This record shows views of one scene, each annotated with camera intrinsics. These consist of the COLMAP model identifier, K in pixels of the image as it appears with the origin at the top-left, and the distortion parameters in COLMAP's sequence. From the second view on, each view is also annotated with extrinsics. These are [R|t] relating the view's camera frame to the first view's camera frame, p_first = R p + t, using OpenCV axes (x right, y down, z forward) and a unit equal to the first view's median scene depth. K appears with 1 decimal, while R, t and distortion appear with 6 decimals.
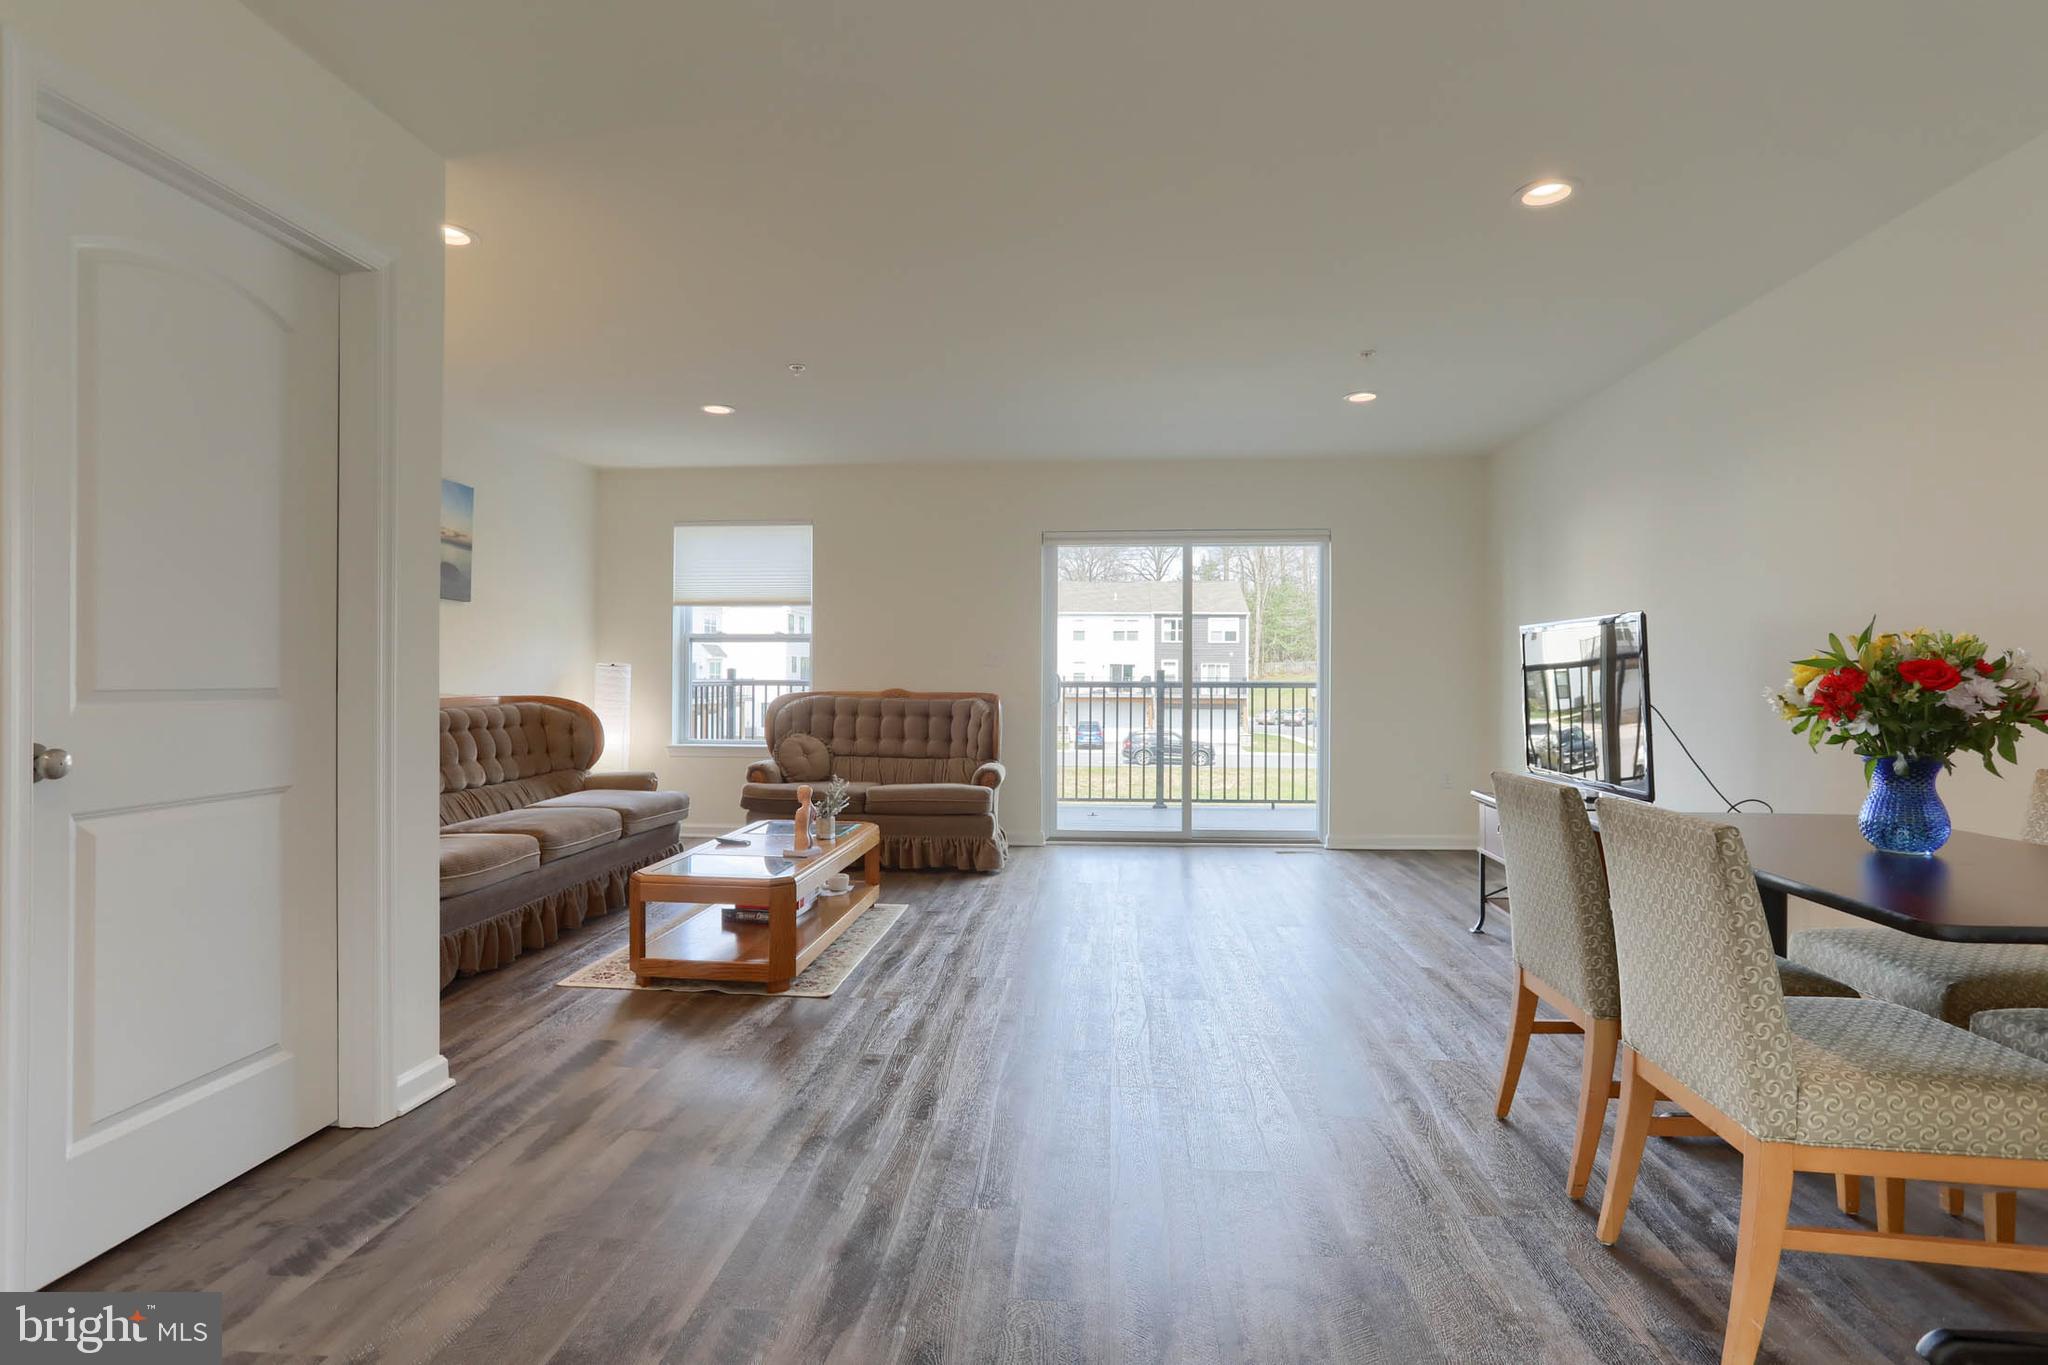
lens RADIAL K [[1046.5, 0, 1014.9], [0, 1046.5, 665.5], [0, 0, 1]] dist [-0.075008, 0.052625]
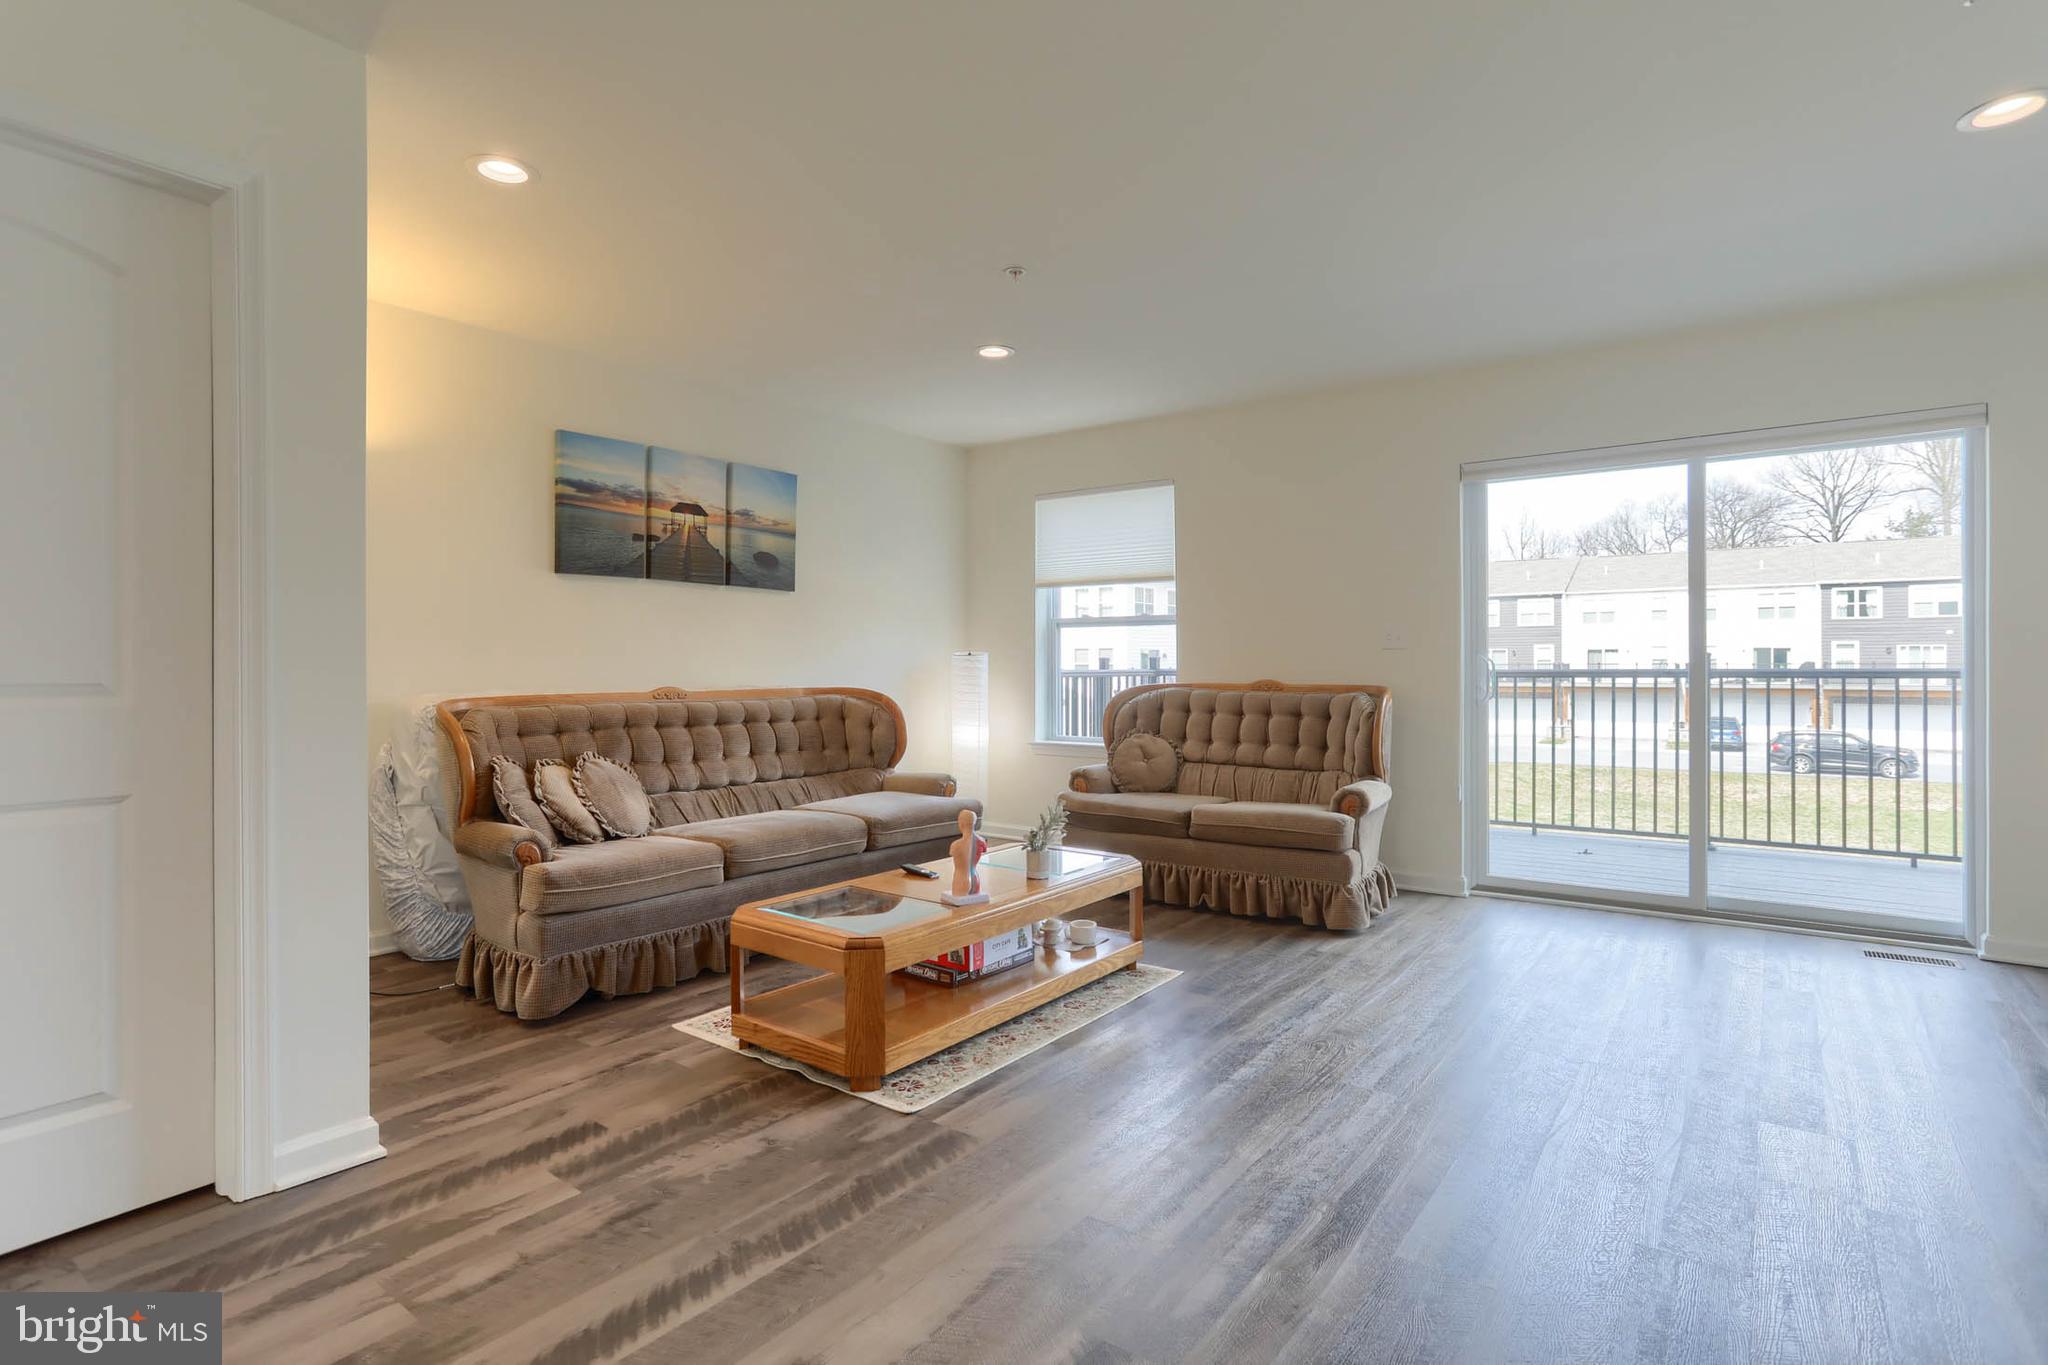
lens RADIAL K [[1022.8, 0, 1019.5], [0, 1022.8, 666.3], [0, 0, 1]] dist [-0.060508, 0.035896]
pose [[0.849039, -0.004698, -0.528309, 0.146737], [0.010796, 0.999906, 0.008458, 0.003262], [0.528220, -0.012885, 0.849010, 0.260591]]
